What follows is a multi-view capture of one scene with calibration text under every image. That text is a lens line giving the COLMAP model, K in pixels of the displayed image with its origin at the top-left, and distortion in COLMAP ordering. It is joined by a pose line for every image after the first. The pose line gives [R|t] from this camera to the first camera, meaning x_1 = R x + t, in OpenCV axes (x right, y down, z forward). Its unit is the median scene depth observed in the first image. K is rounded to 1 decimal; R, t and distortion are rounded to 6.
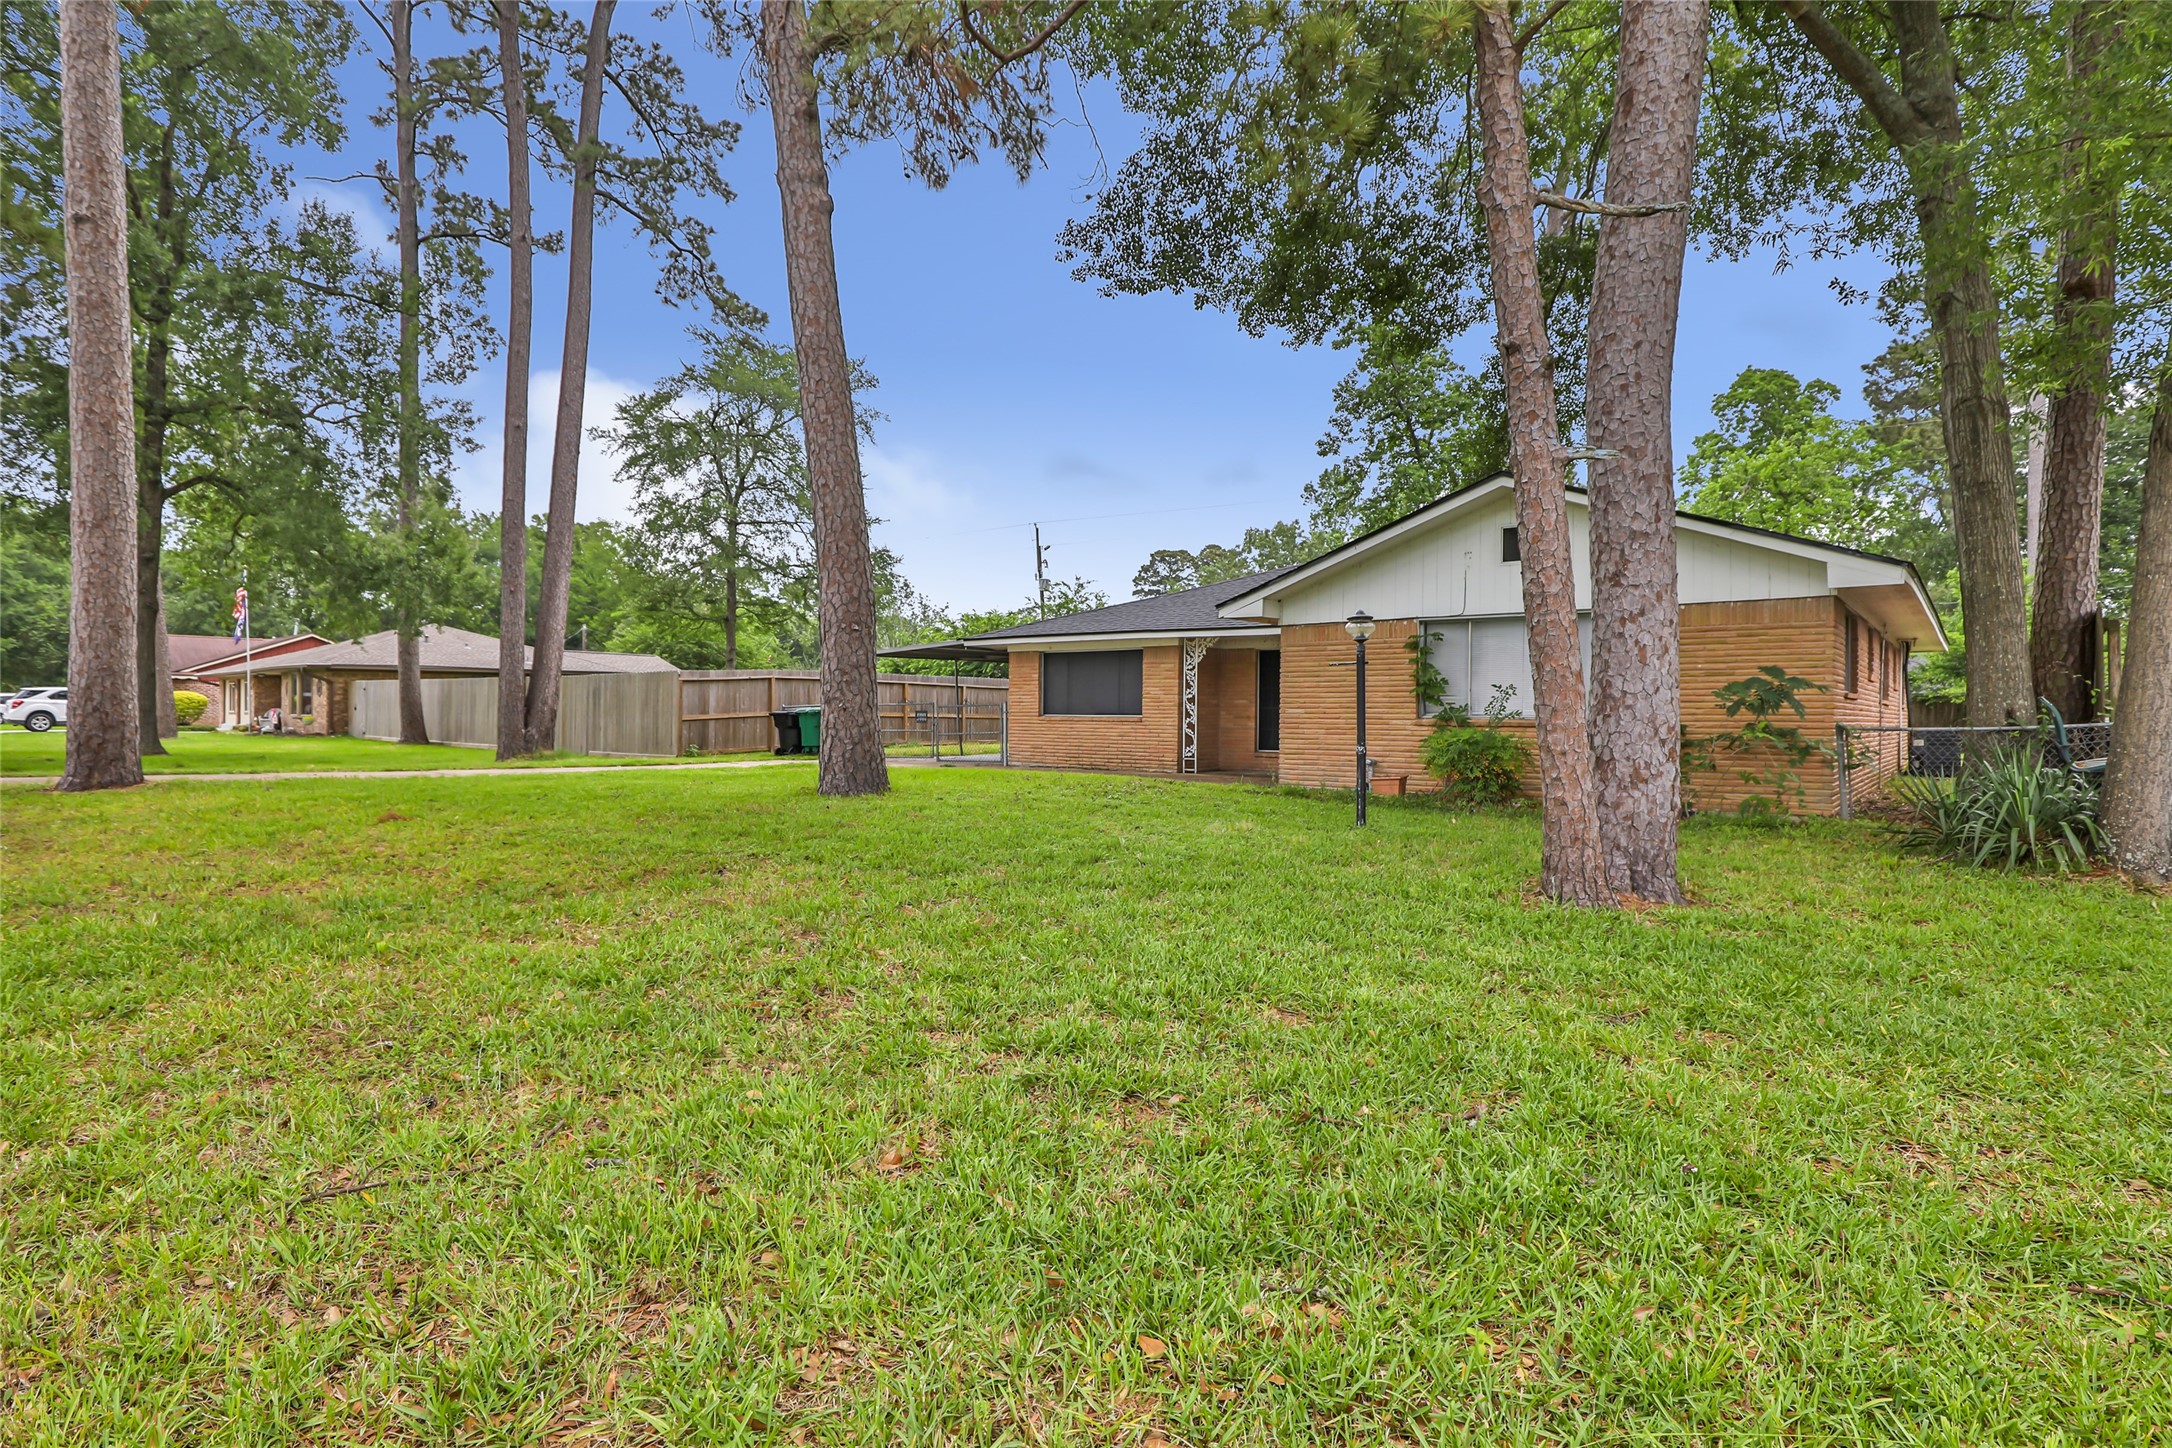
lens RADIAL K [[1114.6, 0, 1087.1], [0, 1114.6, 727.1], [0, 0, 1]] dist [-0.015831, -0.001545]
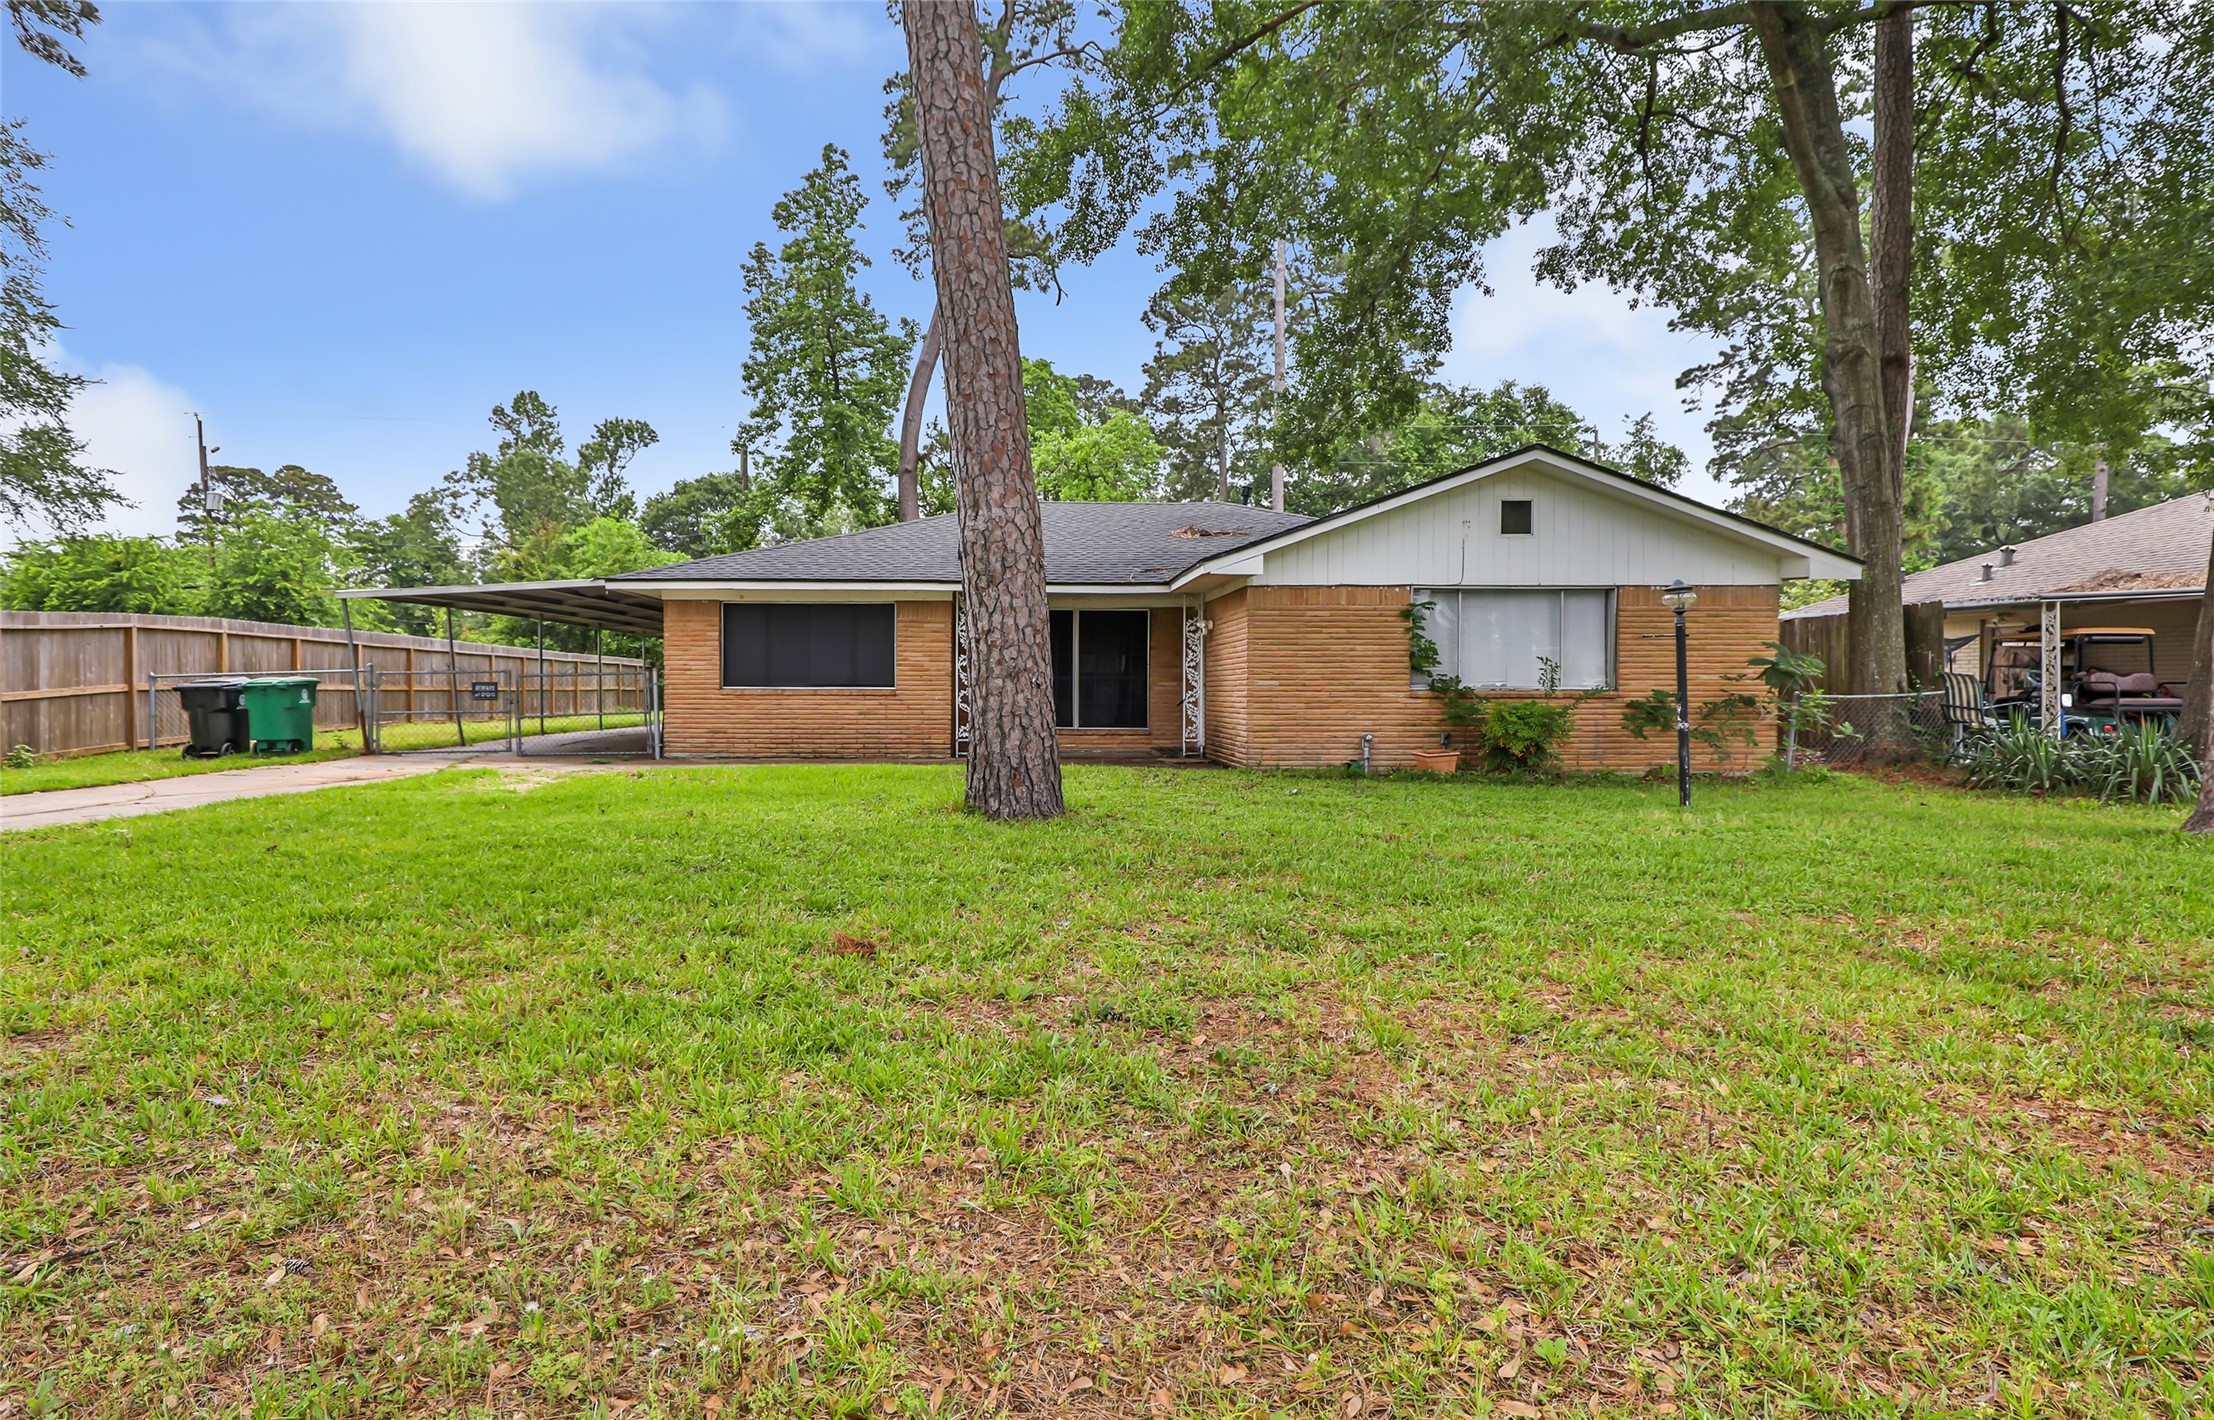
lens RADIAL K [[1192.7, 0, 1107.0], [0, 1192.7, 710.0], [0, 0, 1]] dist [-0.007046, -0.000564]
pose [[0.775488, -0.019970, 0.631046, -0.380576], [0.010508, 0.999769, 0.018725, -0.008770], [-0.631275, -0.007890, 0.775519, 0.252861]]
